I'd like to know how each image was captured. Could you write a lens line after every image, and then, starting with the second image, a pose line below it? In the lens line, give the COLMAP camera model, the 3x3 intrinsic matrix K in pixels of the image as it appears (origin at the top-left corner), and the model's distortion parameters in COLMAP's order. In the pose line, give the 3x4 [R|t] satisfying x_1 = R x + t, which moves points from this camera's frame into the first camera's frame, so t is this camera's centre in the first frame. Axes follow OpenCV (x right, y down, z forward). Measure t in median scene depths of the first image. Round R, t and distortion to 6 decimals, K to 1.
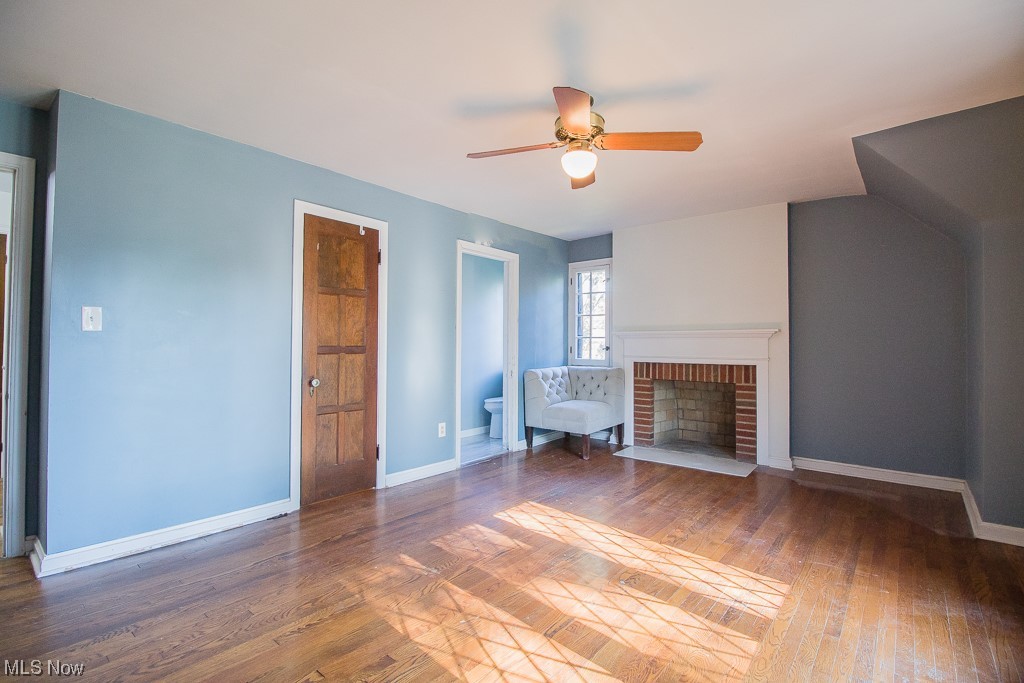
lens RADIAL K [[481.1, 0, 536.6], [0, 481.1, 341.1], [0, 0, 1]] dist [-0.002782, -0.001676]
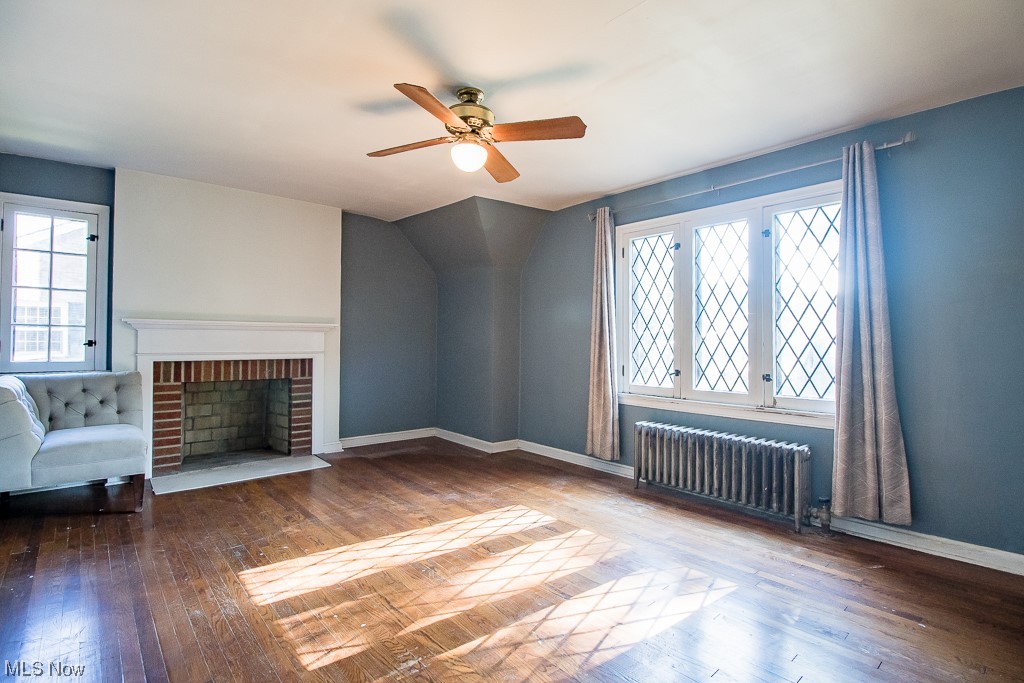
lens RADIAL K [[481.1, 0, 513.6], [0, 481.1, 340.2], [0, 0, 1]] dist [-0.002782, -0.001676]
pose [[0.174649, -0.003703, 0.984624, -0.489722], [-0.013572, 0.999889, 0.006168, -0.000627], [-0.984537, -0.014440, 0.174579, 0.411258]]
